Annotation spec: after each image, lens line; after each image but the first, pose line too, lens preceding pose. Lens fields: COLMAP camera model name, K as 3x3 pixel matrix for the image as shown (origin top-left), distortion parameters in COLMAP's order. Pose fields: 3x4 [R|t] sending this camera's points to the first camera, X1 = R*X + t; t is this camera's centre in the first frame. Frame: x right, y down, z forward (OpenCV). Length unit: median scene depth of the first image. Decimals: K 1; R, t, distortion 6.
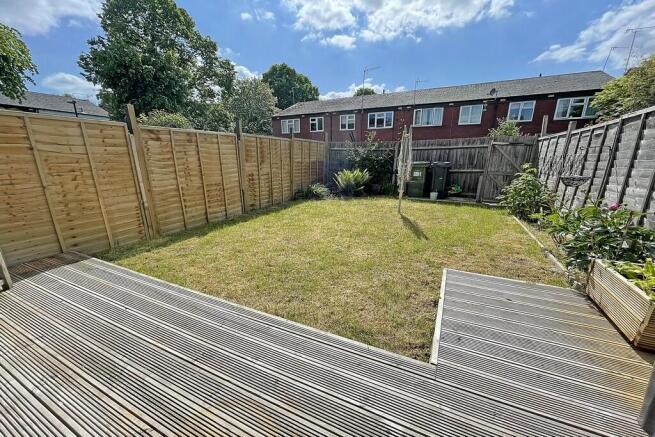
lens RADIAL K [[260.1, 0, 324.2], [0, 260.1, 237.7], [0, 0, 1]] dist [0.000010, 0.000850]
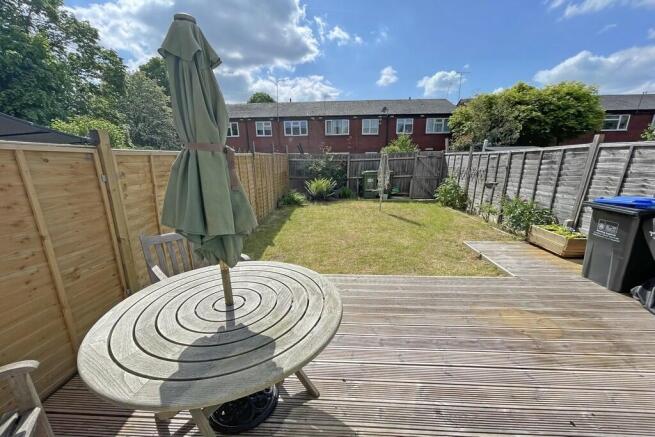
lens RADIAL K [[260.1, 0, 324.2], [0, 260.1, 237.7], [0, 0, 1]] dist [0.000010, 0.000850]
pose [[0.921488, -0.123073, 0.368393, -0.353840], [0.124571, 0.992013, 0.019813, -0.019223], [-0.367889, 0.027634, 0.929459, -0.094553]]
